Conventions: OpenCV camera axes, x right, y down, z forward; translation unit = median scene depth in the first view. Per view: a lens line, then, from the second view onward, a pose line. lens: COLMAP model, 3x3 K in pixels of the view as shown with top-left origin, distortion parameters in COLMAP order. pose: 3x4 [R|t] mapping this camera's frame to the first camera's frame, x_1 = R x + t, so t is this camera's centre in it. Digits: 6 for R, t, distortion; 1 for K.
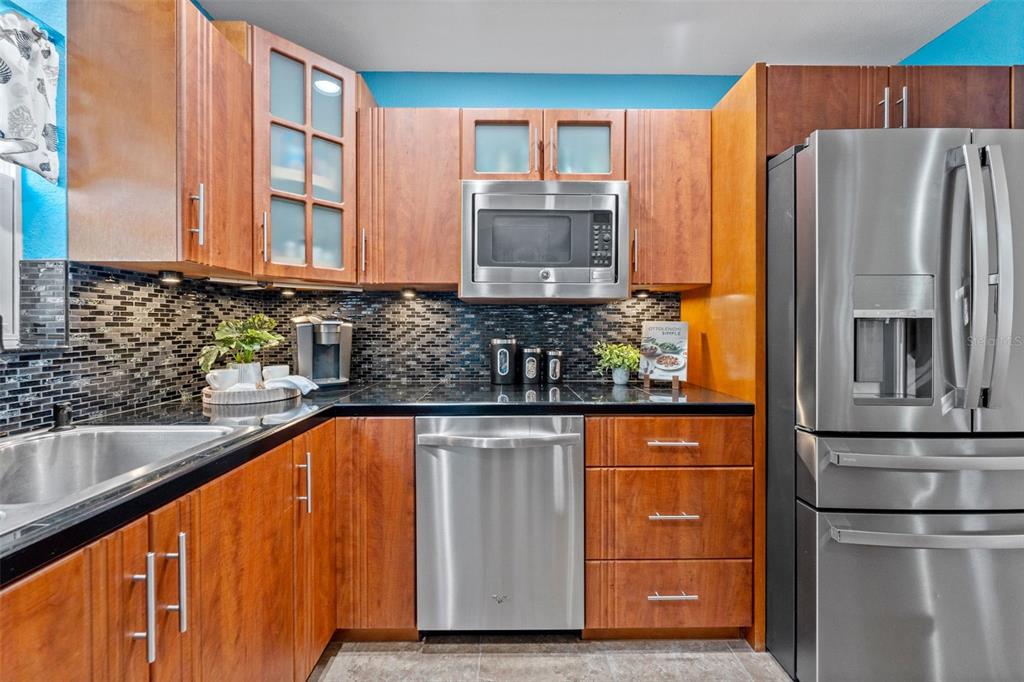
lens RADIAL K [[412.4, 0, 512.2], [0, 412.4, 331.0], [0, 0, 1]] dist [-0.000070, -0.001088]
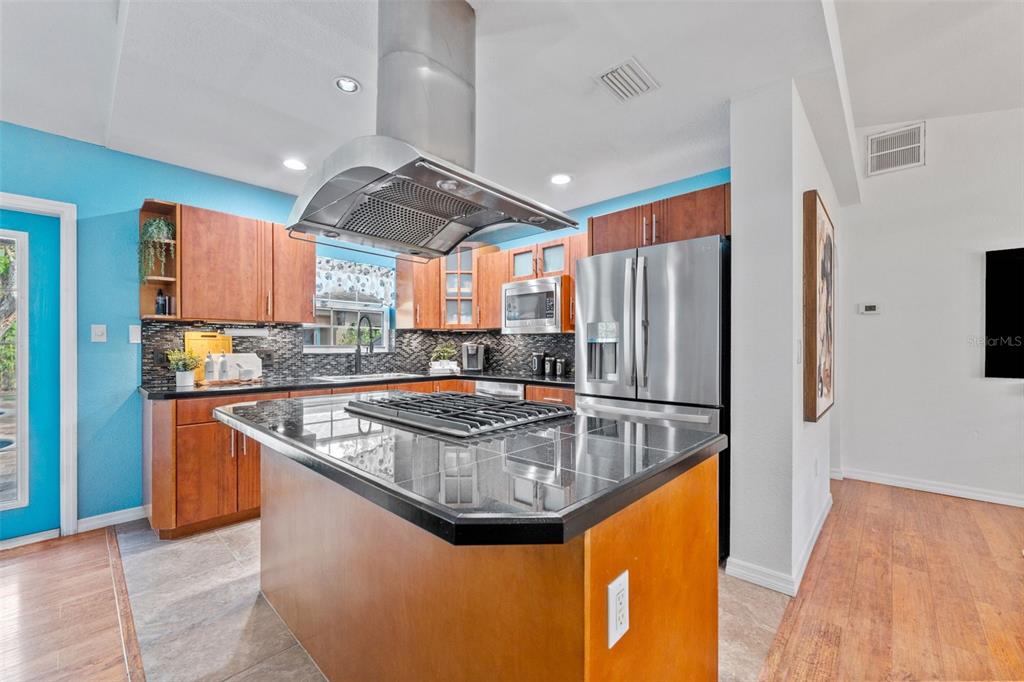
lens RADIAL K [[412.4, 0, 512.8], [0, 412.4, 345.1], [0, 0, 1]] dist [-0.000070, -0.001088]
pose [[0.724456, -0.003317, -0.689313, 1.638546], [-0.004777, 0.999940, -0.009831, 0.004785], [0.689304, 0.010415, 0.724397, -0.698222]]
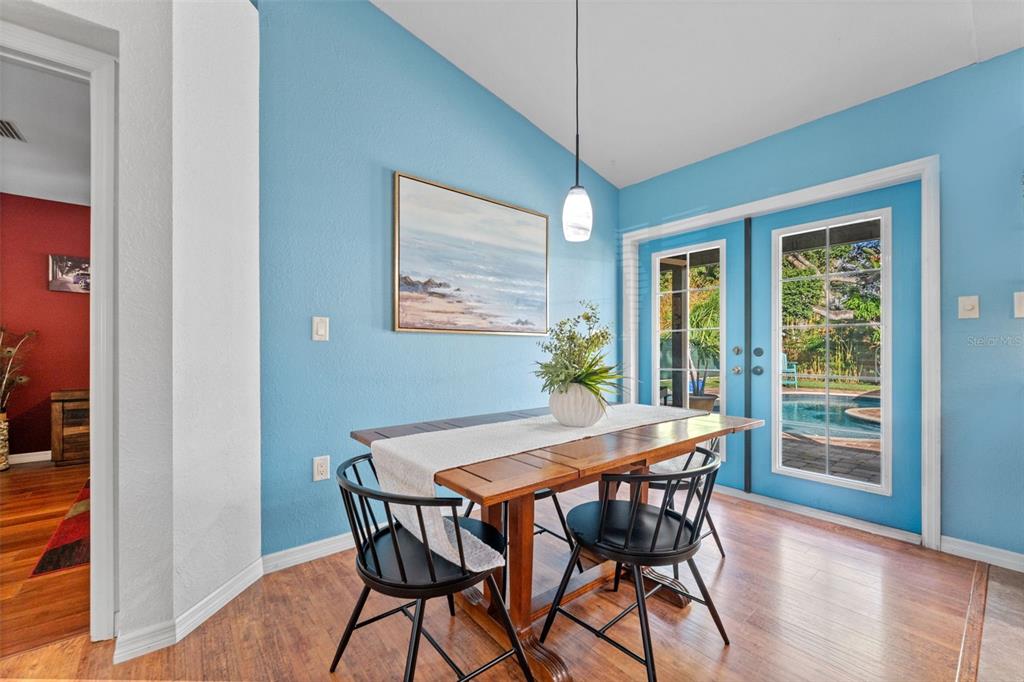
lens RADIAL K [[412.4, 0, 513.8], [0, 412.4, 341.6], [0, 0, 1]] dist [-0.000070, -0.001088]
pose [[-0.781653, -0.011753, -0.623602, 1.482726], [-0.009154, 0.999931, -0.007372, 0.032000], [0.623646, -0.000054, -0.781707, -0.635688]]
